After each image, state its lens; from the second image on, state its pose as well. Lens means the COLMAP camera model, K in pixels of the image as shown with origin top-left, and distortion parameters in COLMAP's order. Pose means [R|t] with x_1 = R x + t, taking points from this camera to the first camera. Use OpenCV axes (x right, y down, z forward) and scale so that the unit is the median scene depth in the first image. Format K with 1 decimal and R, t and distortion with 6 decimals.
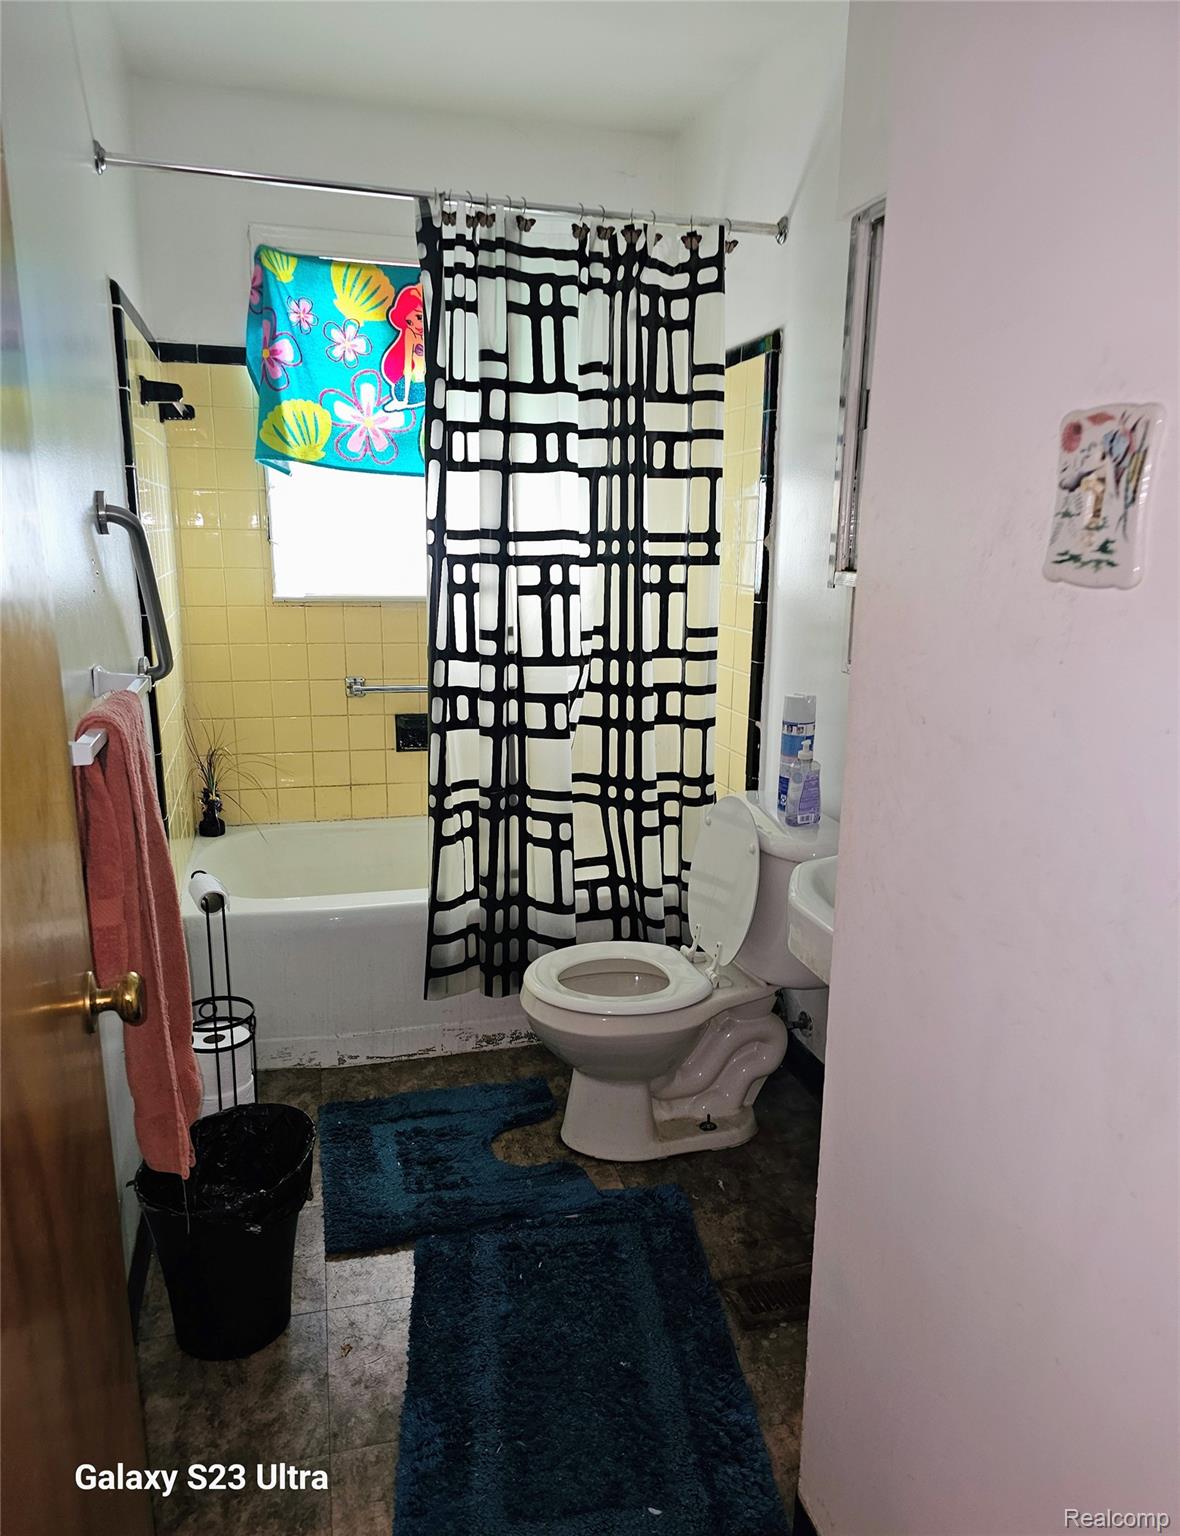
lens RADIAL K [[1114.9, 0, 589.3], [0, 1114.9, 825.4], [0, 0, 1]] dist [0.077242, -0.126904]
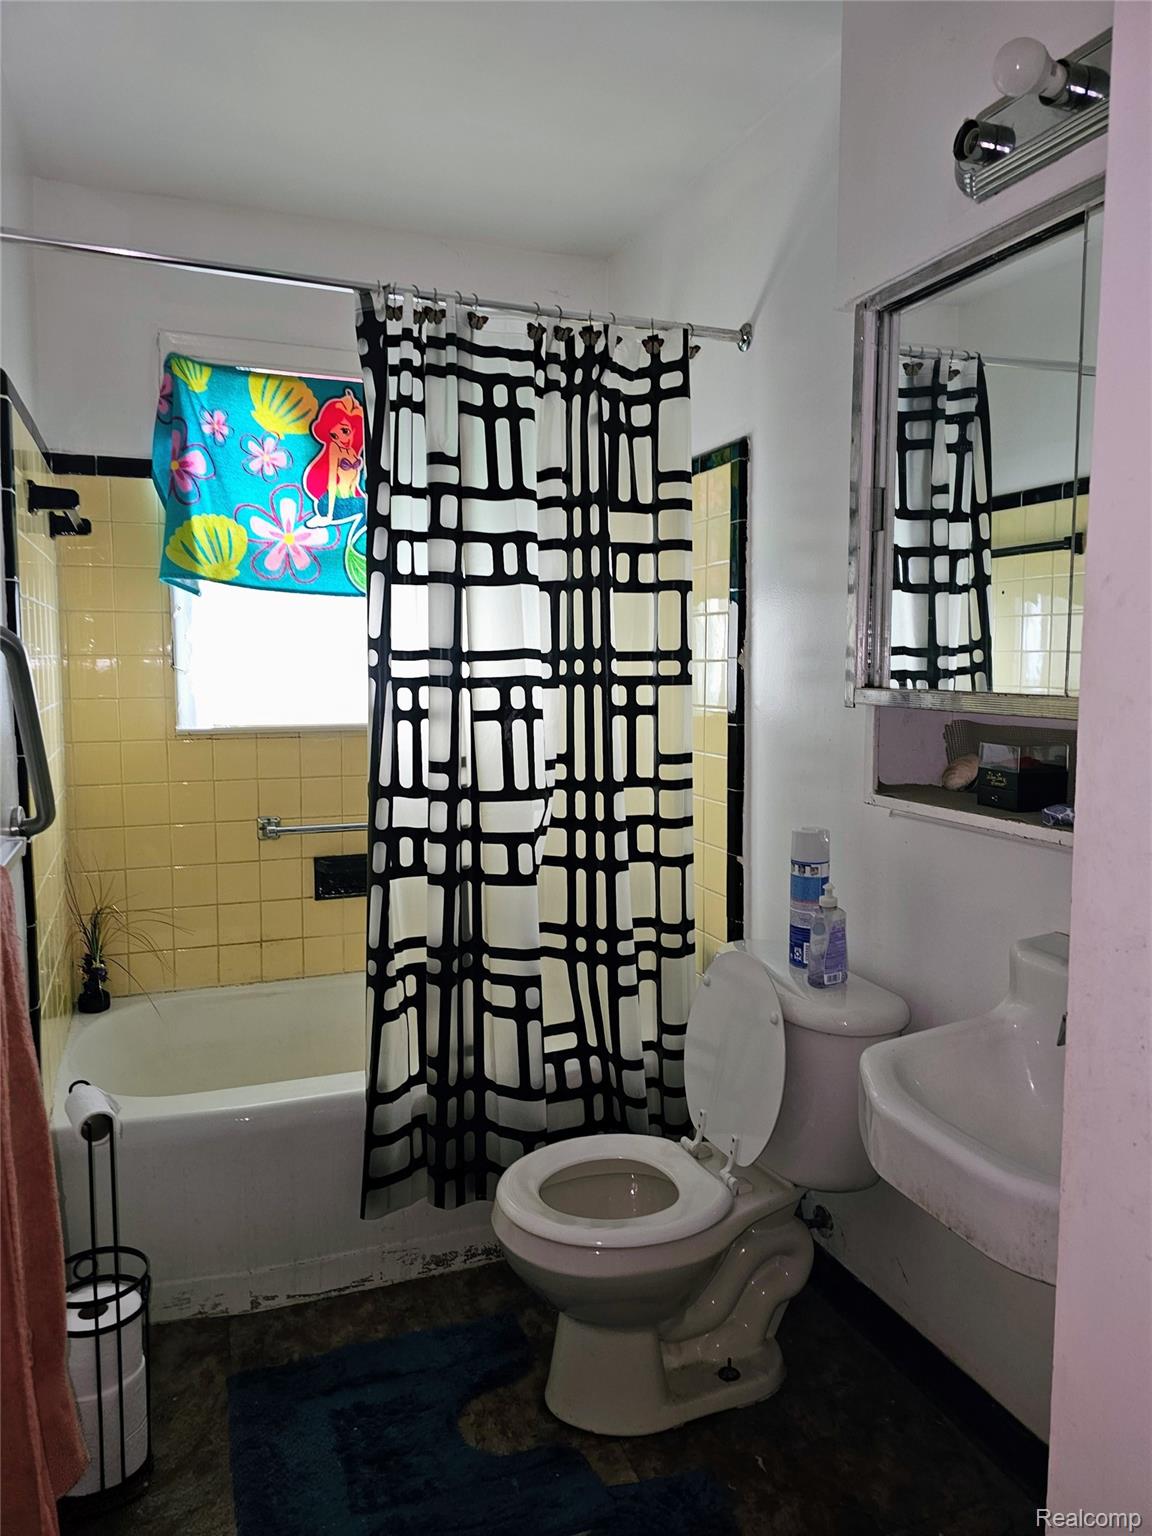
lens RADIAL K [[1121.4, 0, 576.0], [0, 1121.4, 768.0], [0, 0, 1]] dist [0.064391, -0.103936]
pose [[0.996306, -0.022430, 0.082898, -0.054989], [0.035217, 0.987102, -0.156172, -0.031488], [-0.078326, 0.158514, 0.984245, 0.142182]]
